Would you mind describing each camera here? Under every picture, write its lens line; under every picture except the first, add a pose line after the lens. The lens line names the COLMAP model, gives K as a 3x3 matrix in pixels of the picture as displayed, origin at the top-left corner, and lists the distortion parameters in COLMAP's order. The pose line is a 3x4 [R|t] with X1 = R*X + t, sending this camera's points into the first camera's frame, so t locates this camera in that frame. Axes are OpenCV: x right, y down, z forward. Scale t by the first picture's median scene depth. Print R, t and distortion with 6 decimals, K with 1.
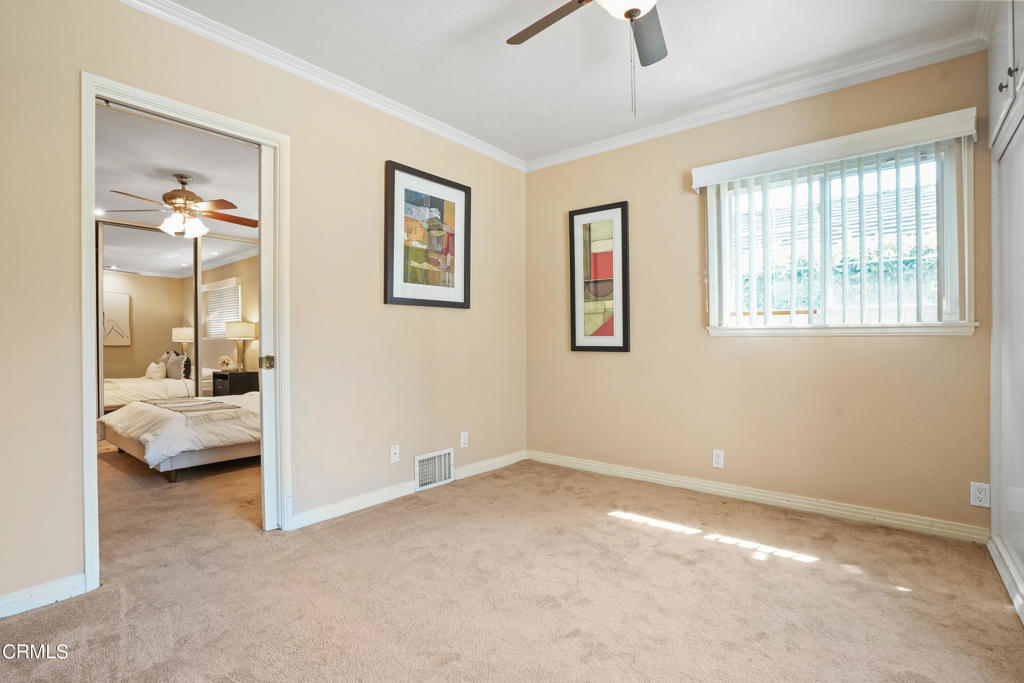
lens RADIAL K [[498.6, 0, 512.0], [0, 498.6, 341.5], [0, 0, 1]] dist [-0.003142, -0.000248]
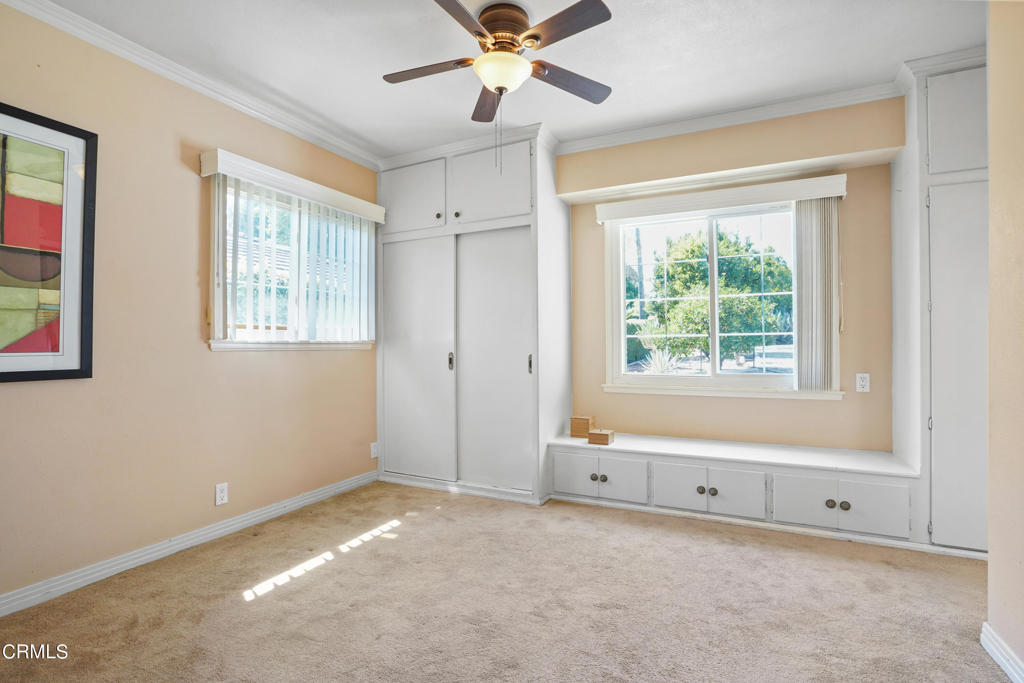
lens RADIAL K [[494.3, 0, 510.6], [0, 494.3, 334.9], [0, 0, 1]] dist [-0.001854, 0.000946]
pose [[-0.210319, 0.018272, 0.977462, -0.586587], [0.002724, 0.999832, -0.018104, -0.023959], [-0.977629, -0.001145, -0.210334, 0.770388]]
